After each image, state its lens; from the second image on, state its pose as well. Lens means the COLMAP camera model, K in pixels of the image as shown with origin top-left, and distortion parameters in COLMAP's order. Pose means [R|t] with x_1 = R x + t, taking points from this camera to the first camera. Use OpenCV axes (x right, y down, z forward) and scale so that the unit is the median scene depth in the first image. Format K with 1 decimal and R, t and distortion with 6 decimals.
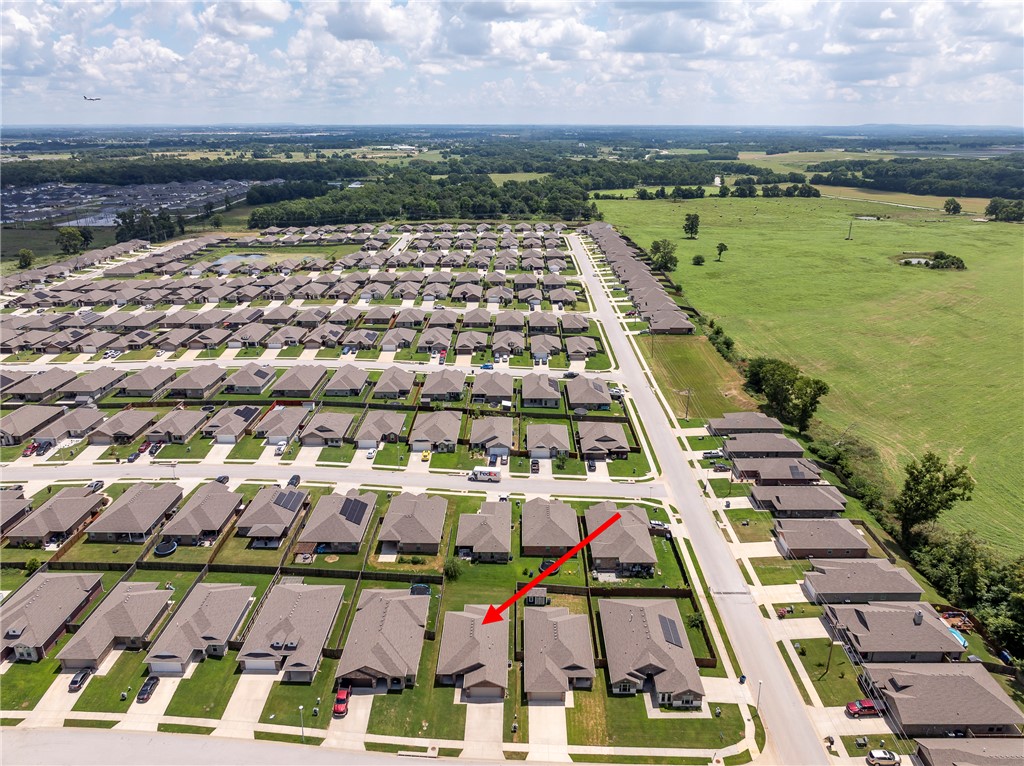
lens RADIAL K [[733.2, 0, 504.3], [0, 733.2, 384.0], [0, 0, 1]] dist [-0.023922, 0.008905]
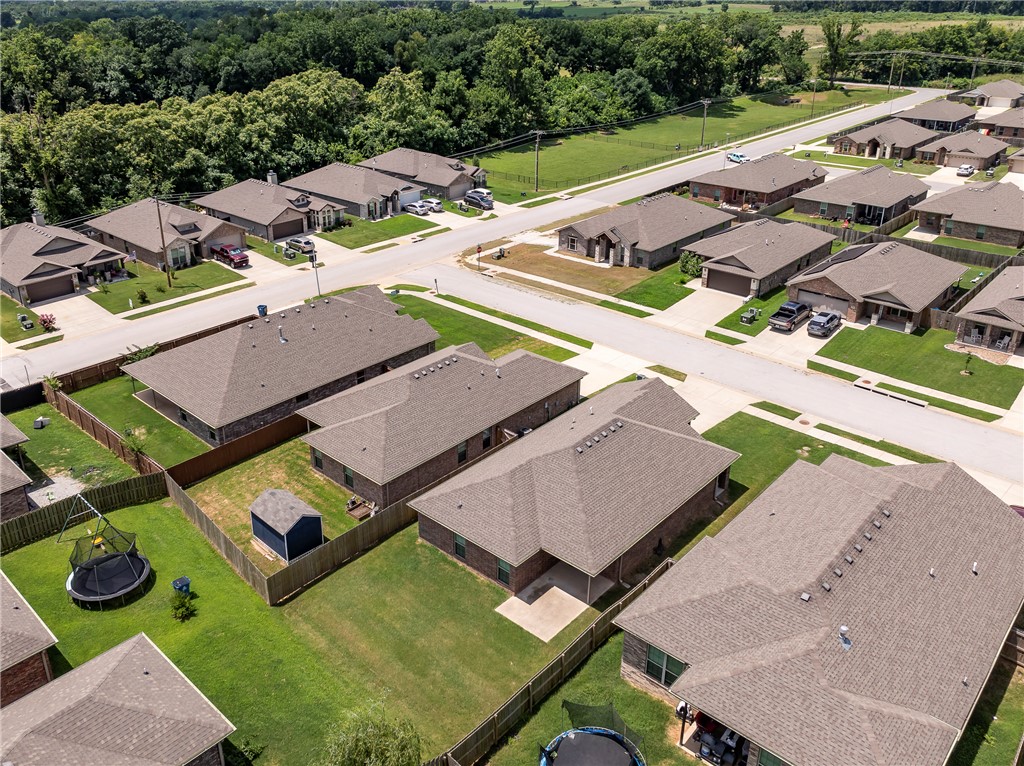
lens RADIAL K [[801.5, 0, 479.4], [0, 801.5, 336.0], [0, 0, 1]] dist [-0.022973, 0.012621]
pose [[-0.740464, -0.259839, 0.619836, -0.124962], [0.236755, 0.762285, 0.602385, 0.027813], [-0.629015, 0.592794, -0.502927, 0.646586]]
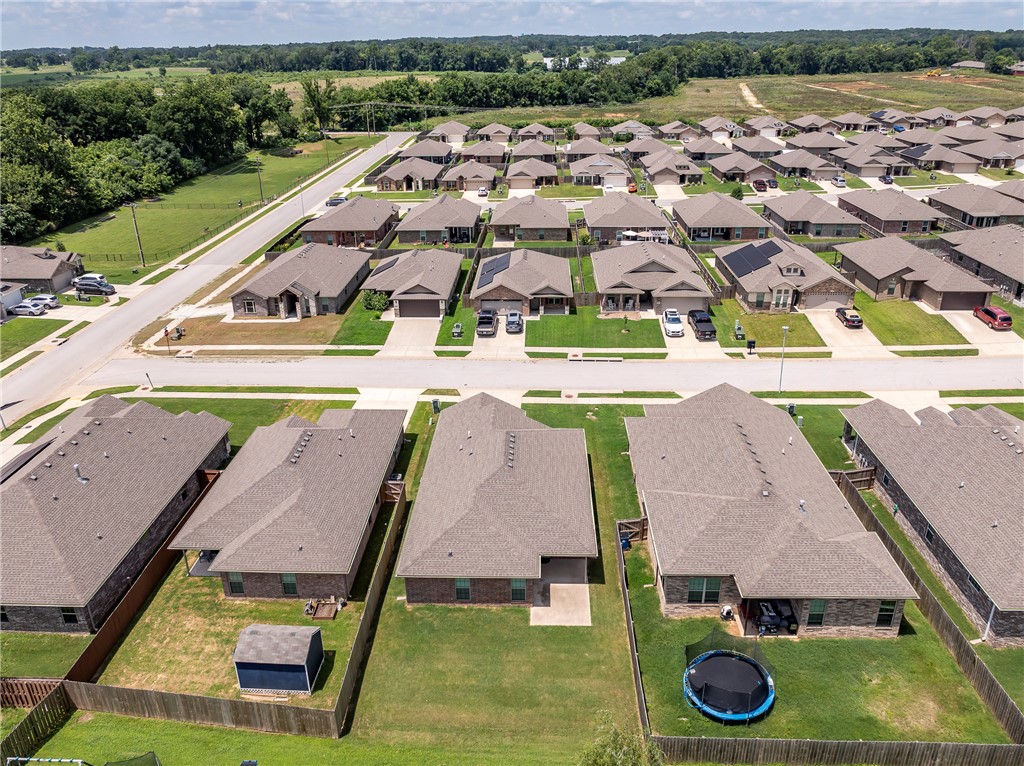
lens RADIAL K [[733.2, 0, 504.3], [0, 733.2, 384.0], [0, 0, 1]] dist [-0.023922, 0.008905]
pose [[-0.999633, -0.001754, 0.027029, -0.030323], [0.017697, 0.713173, 0.700765, 0.017090], [-0.020506, 0.700986, -0.712880, 0.676487]]
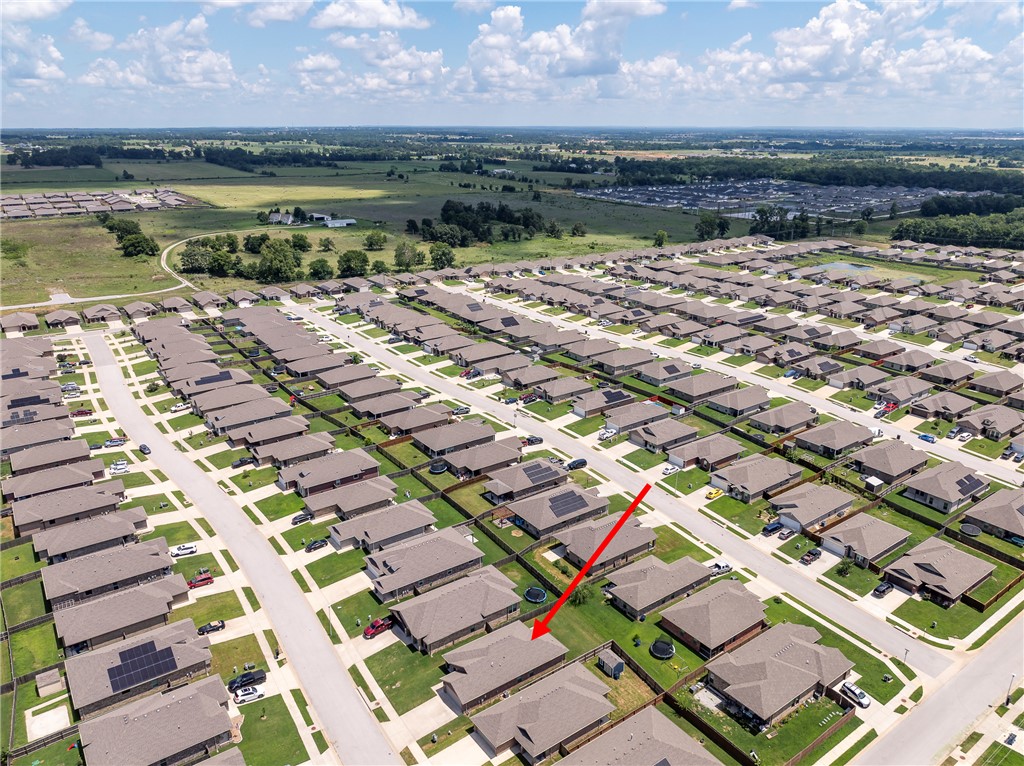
lens RADIAL K [[733.2, 0, 504.3], [0, 733.2, 384.0], [0, 0, 1]] dist [-0.023922, 0.008905]
pose [[0.594633, 0.268811, -0.757728, 0.328803], [-0.271455, 0.954234, 0.125497, -0.062750], [0.756785, 0.131064, 0.640390, 0.184160]]
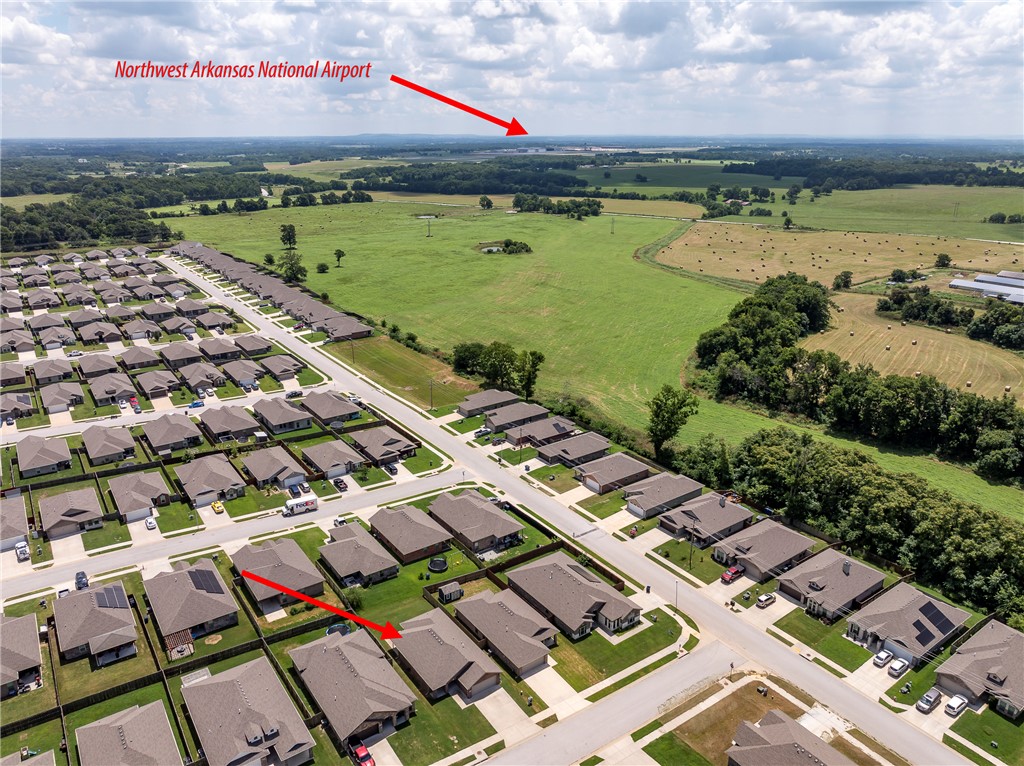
lens RADIAL K [[733.2, 0, 504.3], [0, 733.2, 384.0], [0, 0, 1]] dist [-0.023922, 0.008905]
pose [[0.808415, -0.192188, 0.556353, -0.249716], [0.199772, 0.978676, 0.047796, -0.018426], [-0.553675, 0.072505, 0.829570, 0.051159]]
